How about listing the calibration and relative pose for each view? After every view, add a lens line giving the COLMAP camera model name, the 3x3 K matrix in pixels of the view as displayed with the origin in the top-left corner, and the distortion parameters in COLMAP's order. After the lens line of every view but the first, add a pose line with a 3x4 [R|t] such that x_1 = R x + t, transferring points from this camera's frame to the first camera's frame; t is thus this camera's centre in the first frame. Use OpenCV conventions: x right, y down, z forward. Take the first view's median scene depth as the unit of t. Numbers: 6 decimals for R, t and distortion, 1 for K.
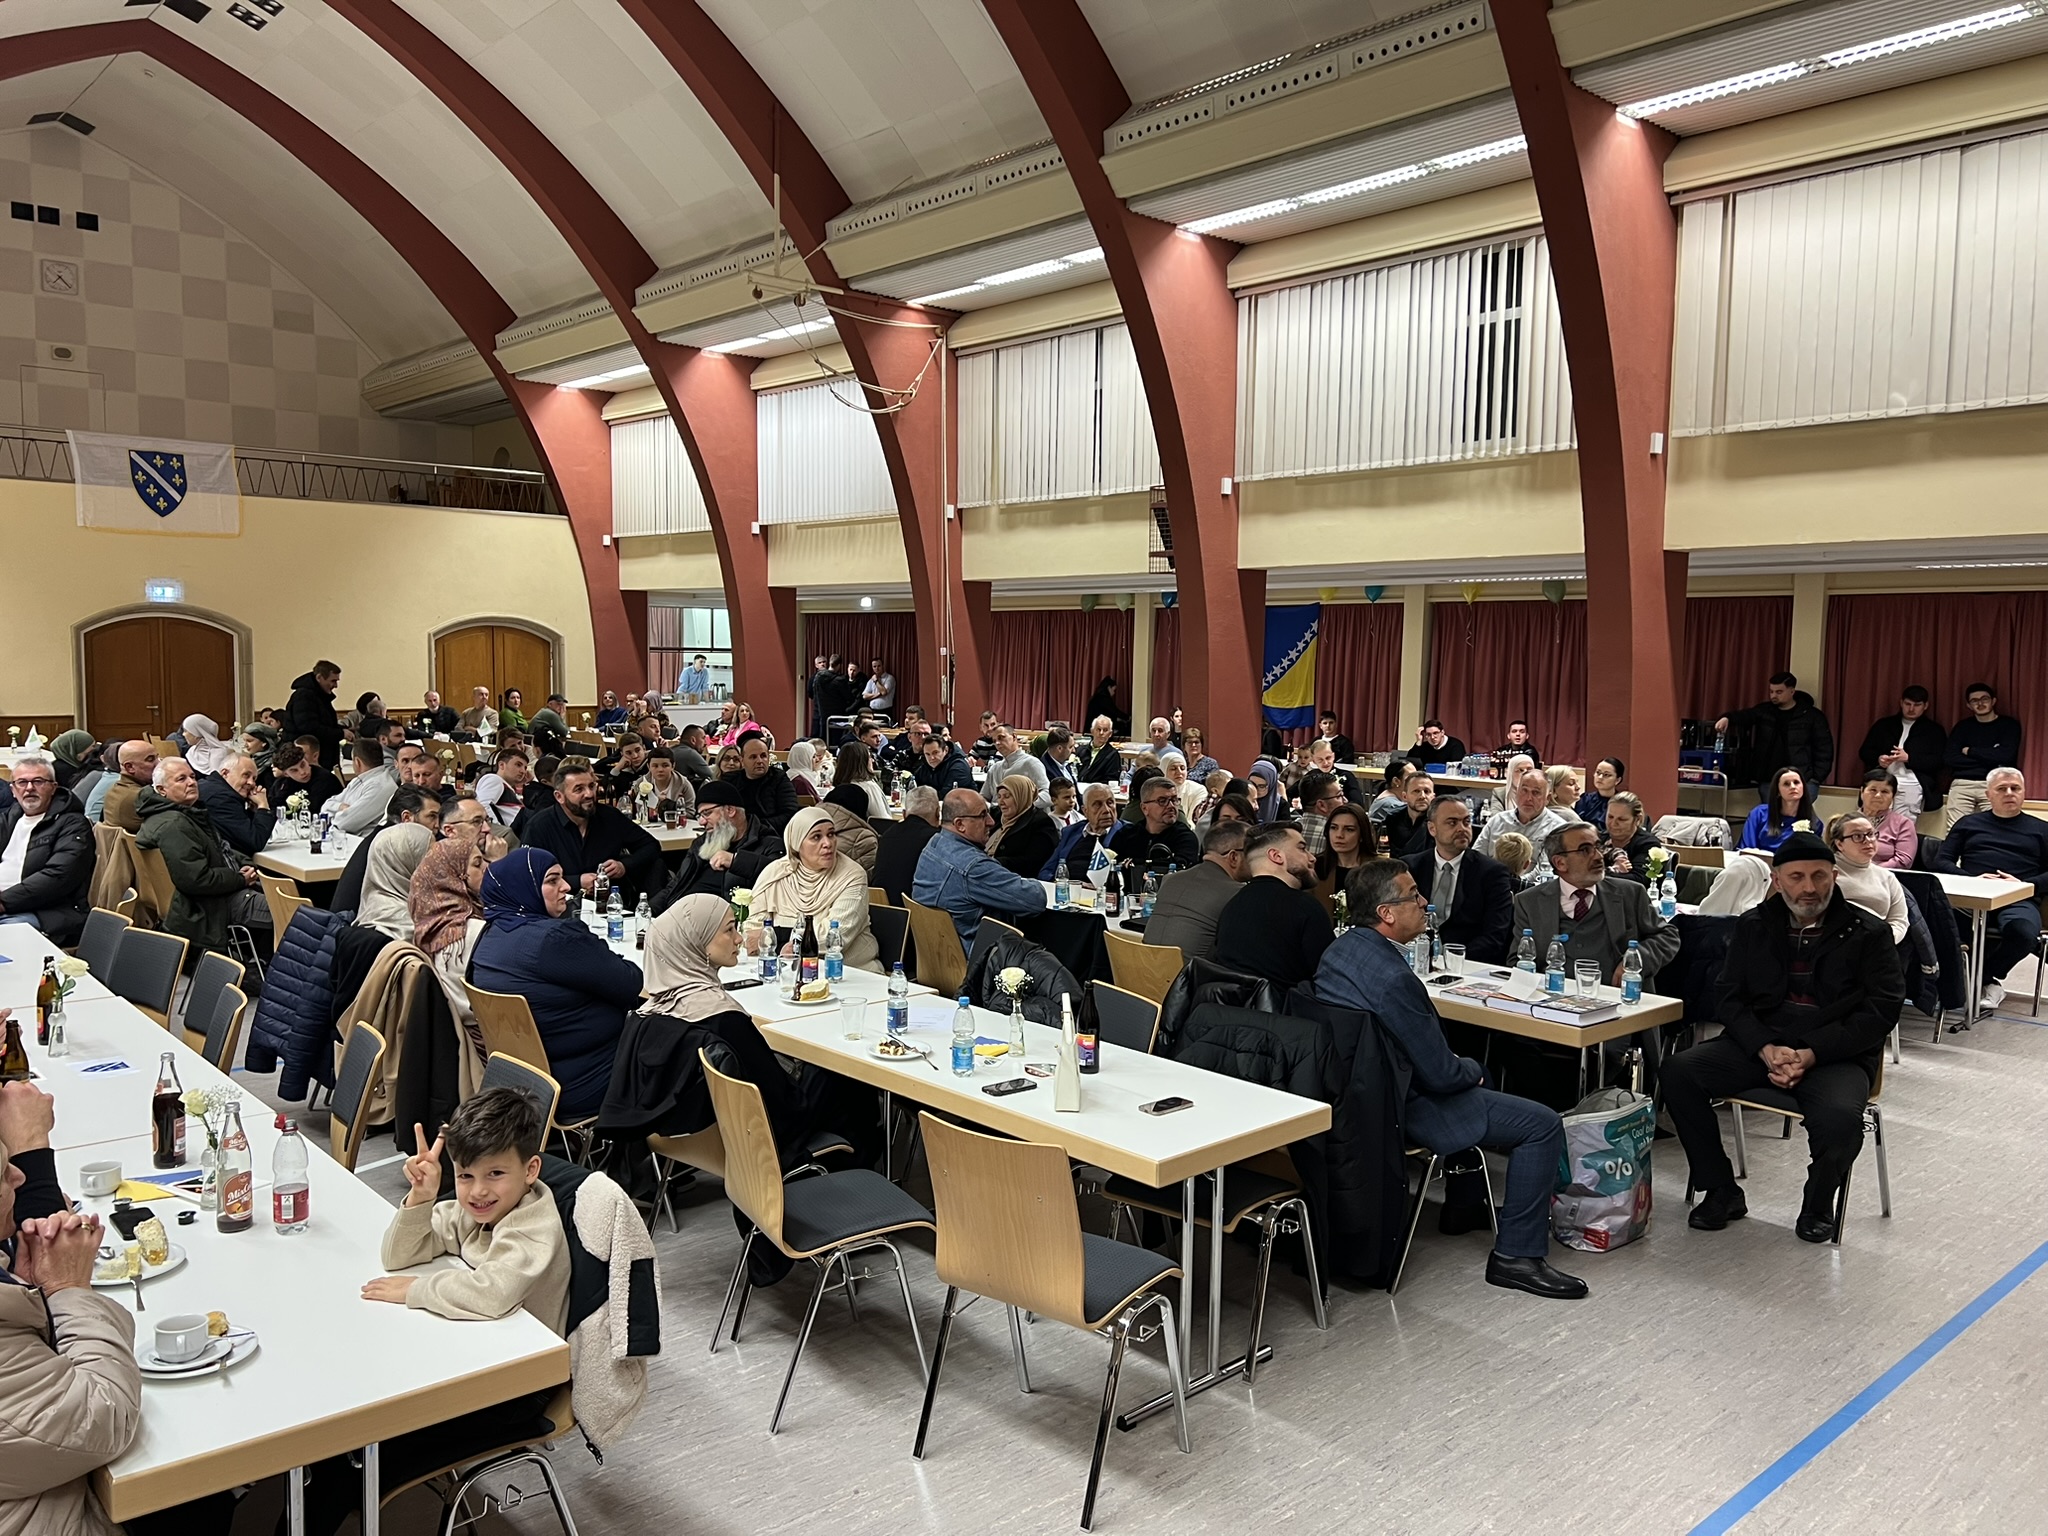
lens RADIAL K [[1524.1, 0, 1024.8], [0, 1524.1, 780.0], [0, 0, 1]] dist [0.075017, -0.084236]
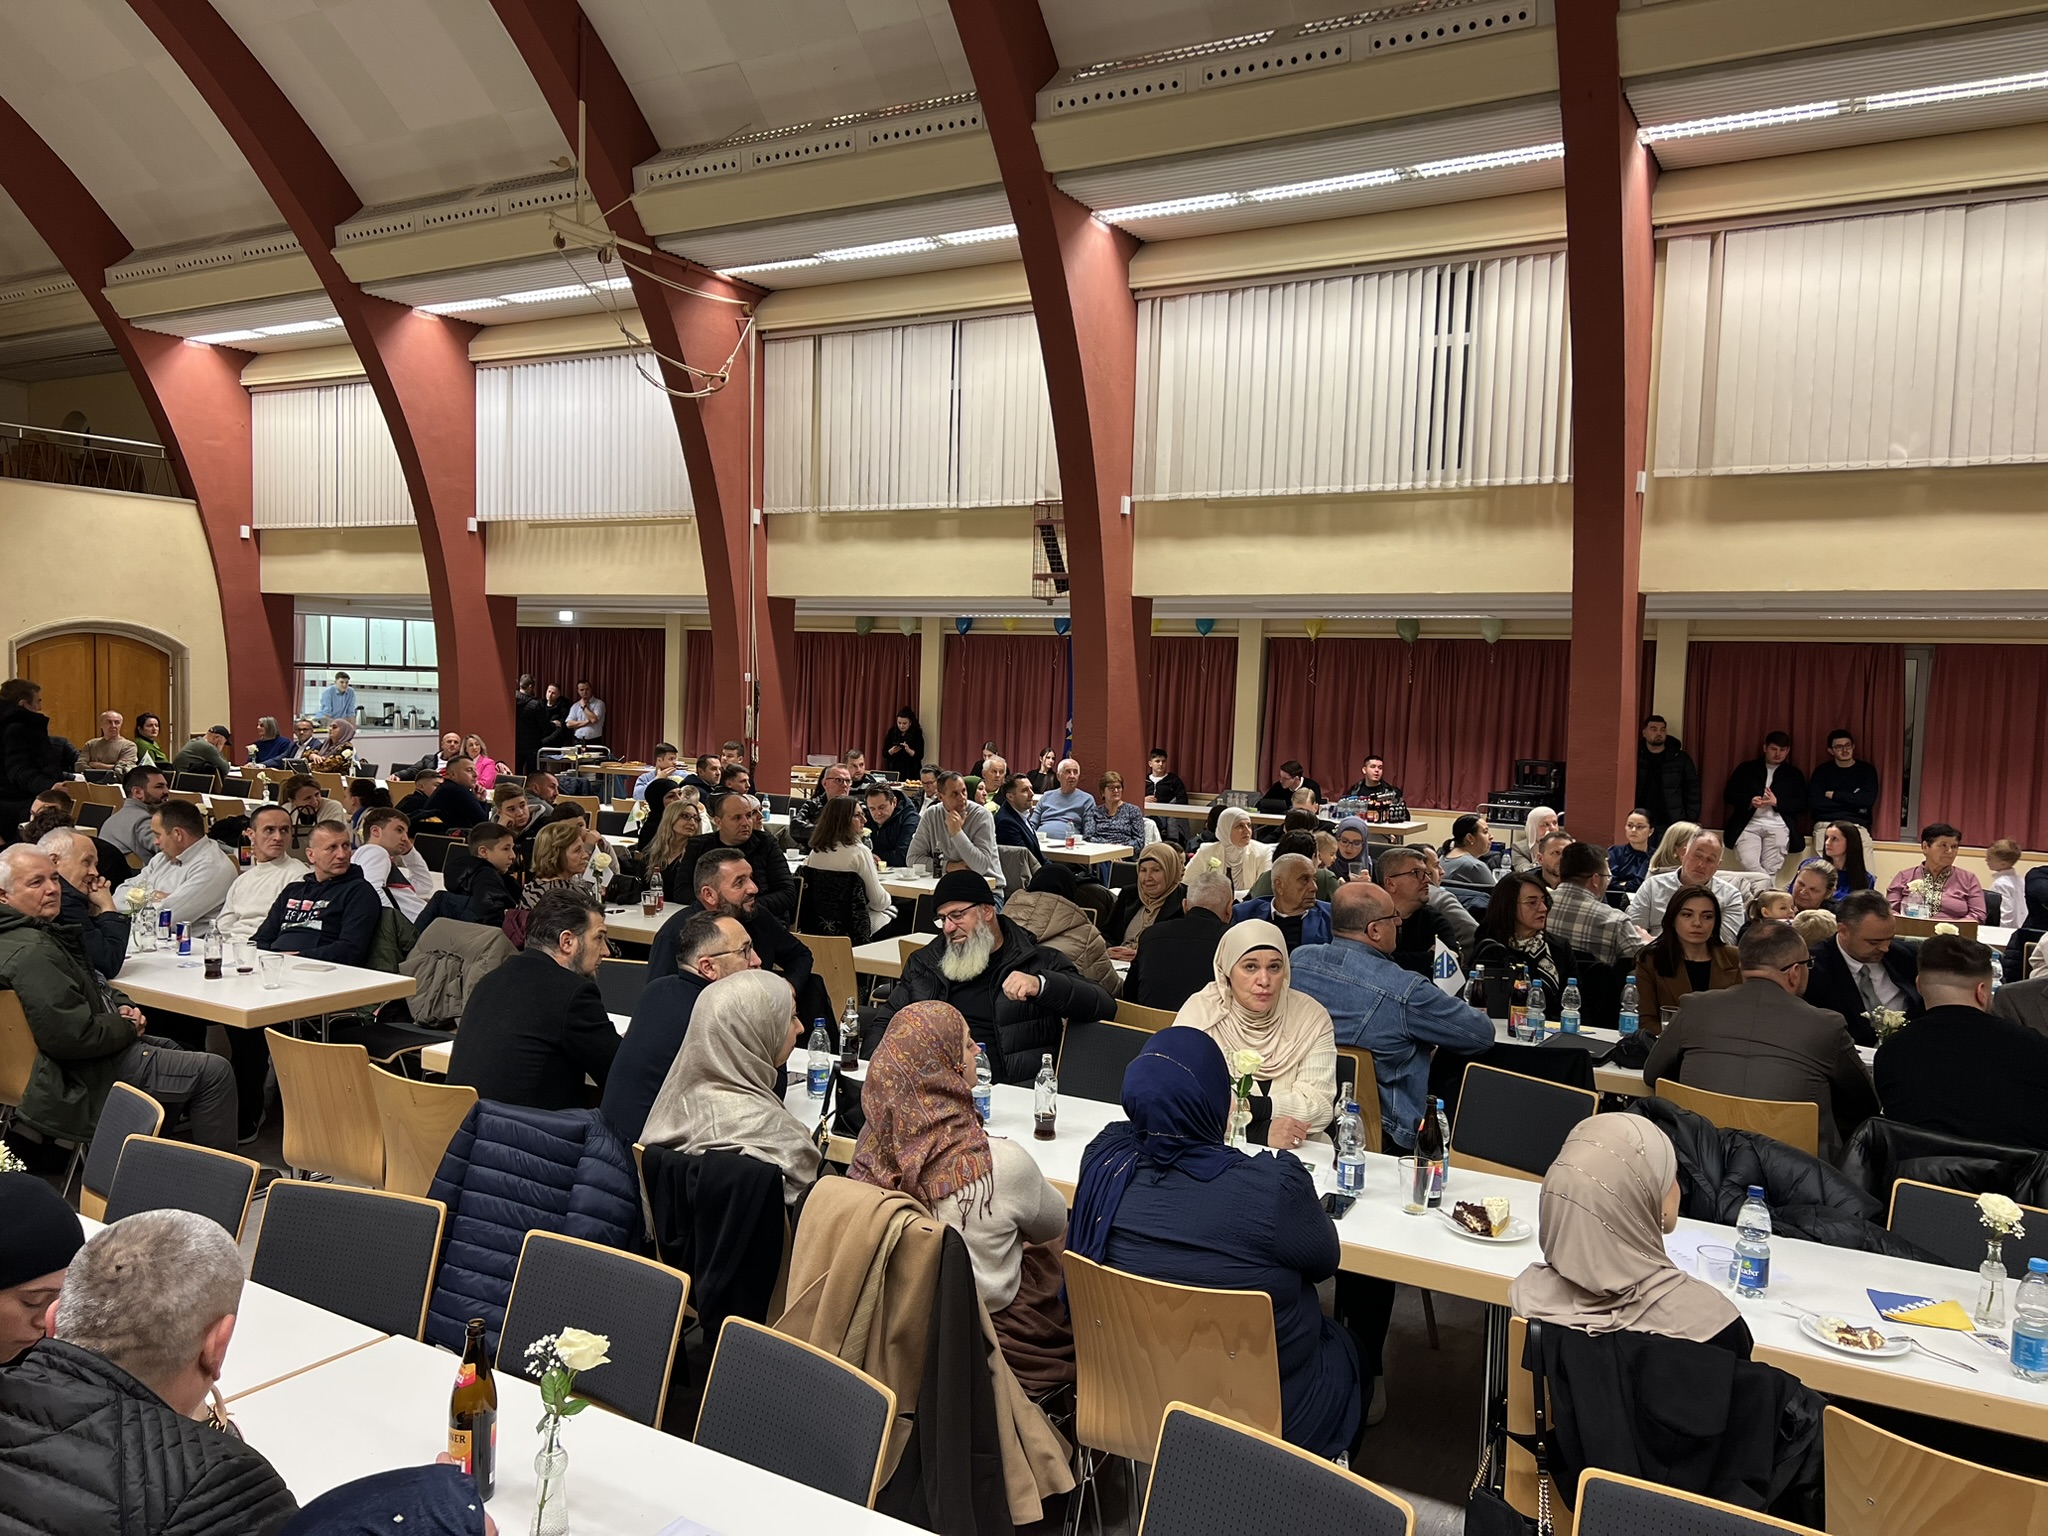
lens RADIAL K [[1524.1, 0, 1024.8], [0, 1524.1, 780.0], [0, 0, 1]] dist [0.075017, -0.084236]
pose [[0.955230, -0.002042, 0.295856, -0.176099], [0.006412, 0.999884, -0.013803, -0.014636], [-0.295794, 0.015082, 0.955133, 0.138054]]
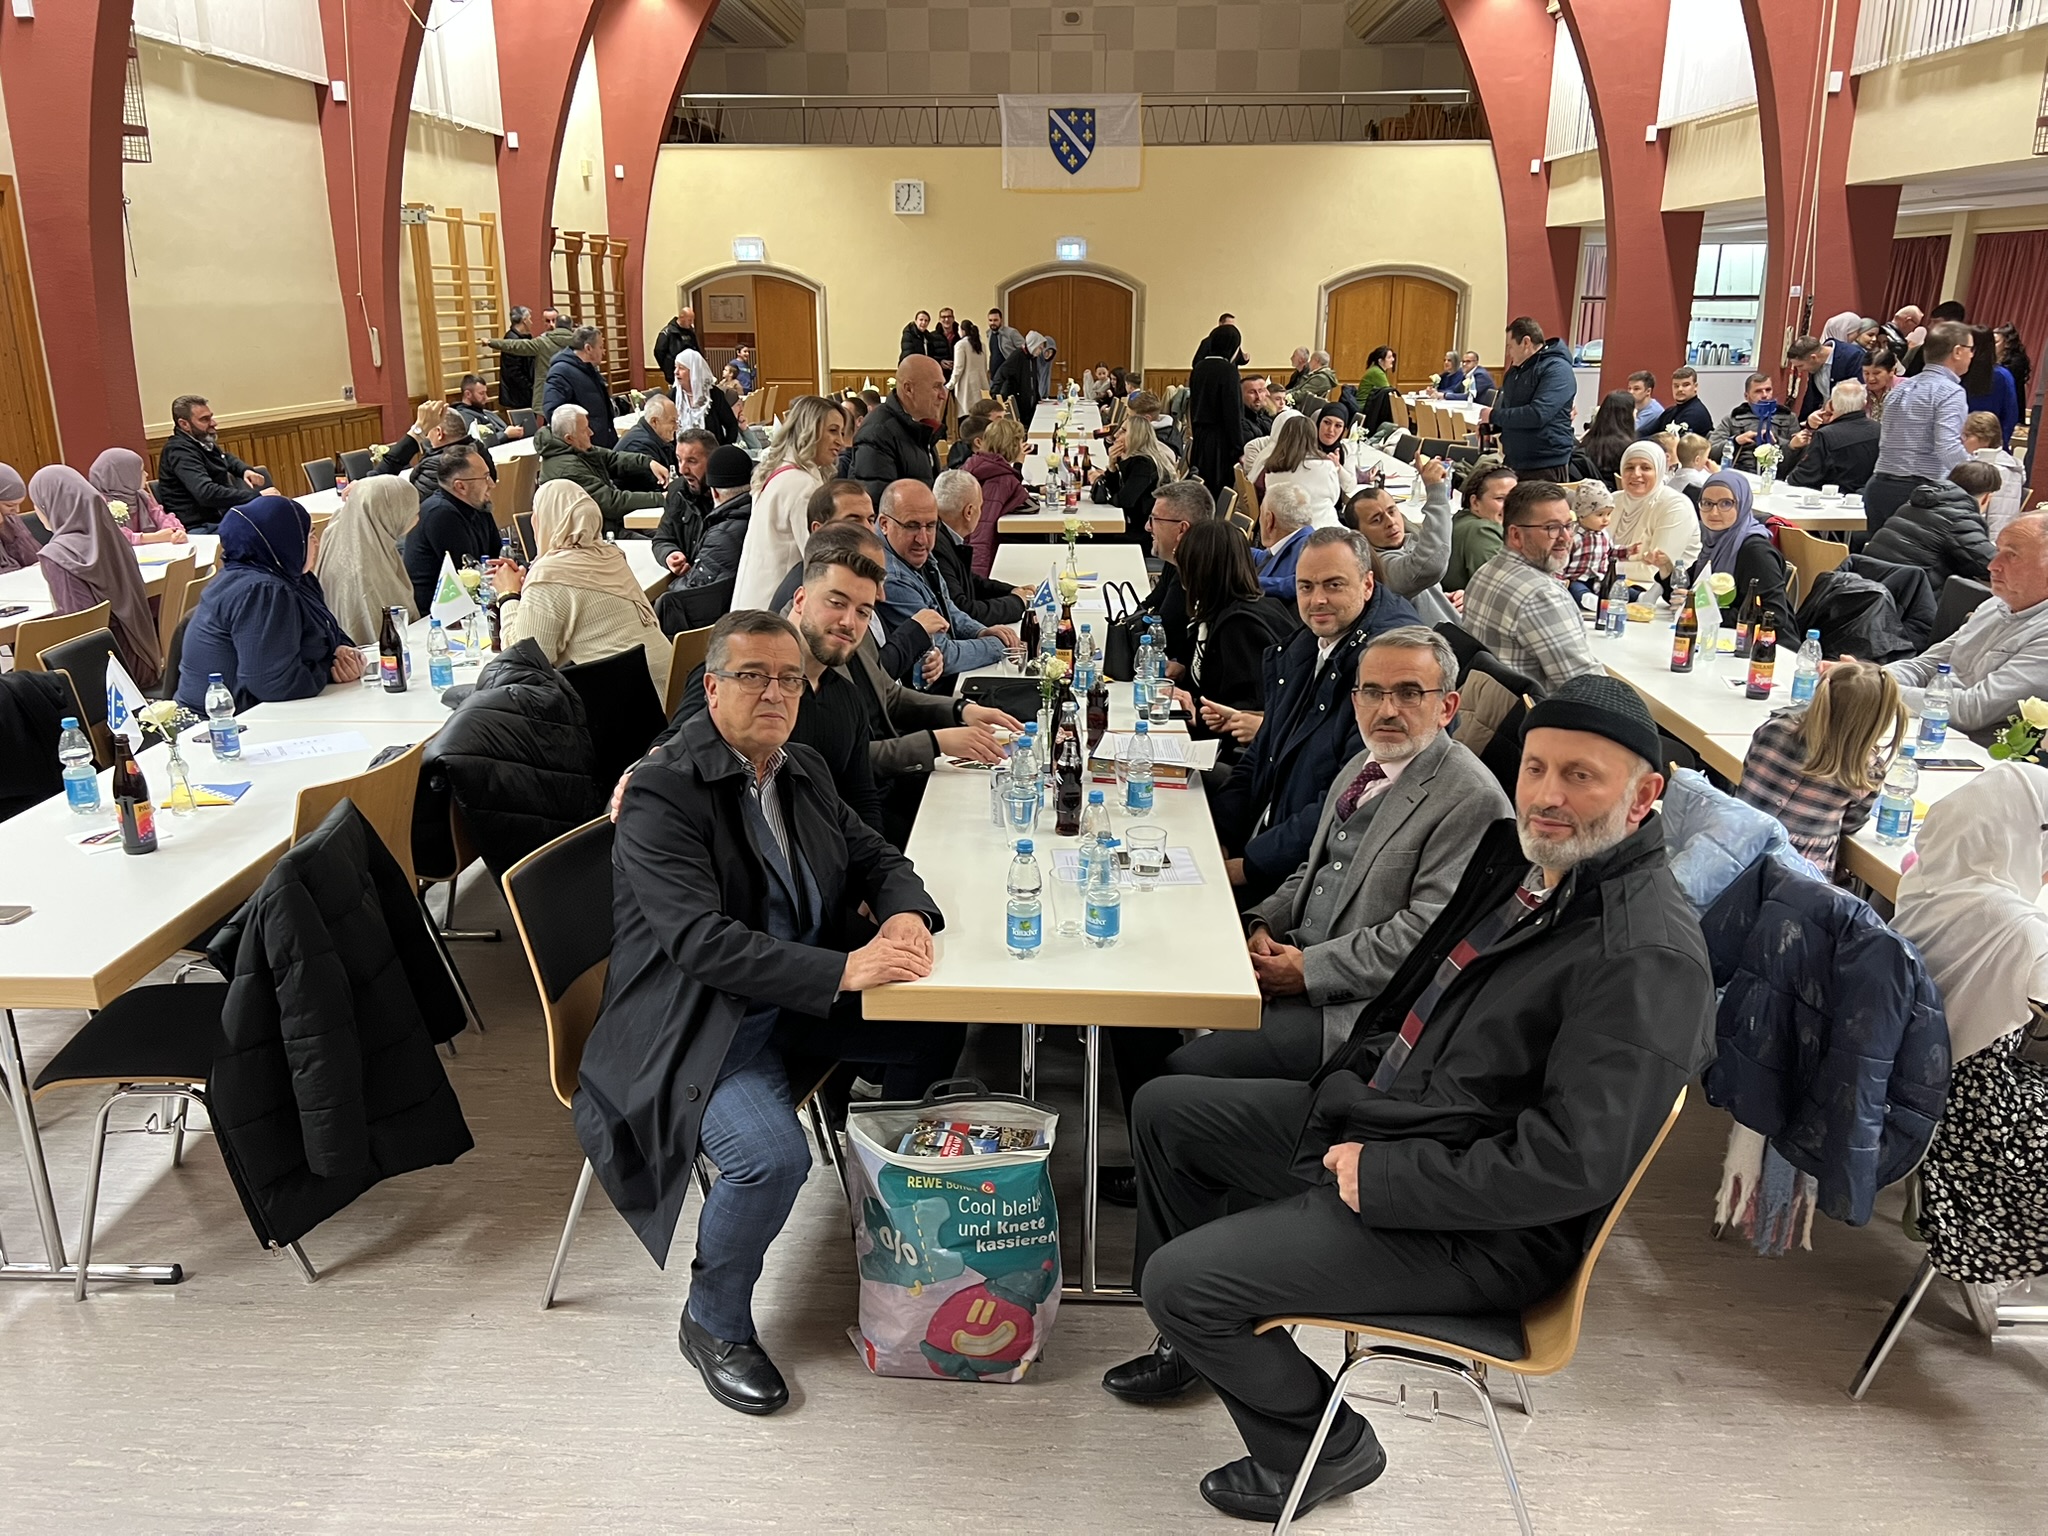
lens RADIAL K [[1525.2, 0, 1024.0], [0, 1525.2, 768.0], [0, 0, 1]] dist [0.068851, -0.075227]
pose [[0.717285, 0.192223, -0.669741, 0.239465], [-0.051657, 0.973219, 0.224001, -0.011533], [0.694863, -0.126076, 0.708005, 0.222661]]
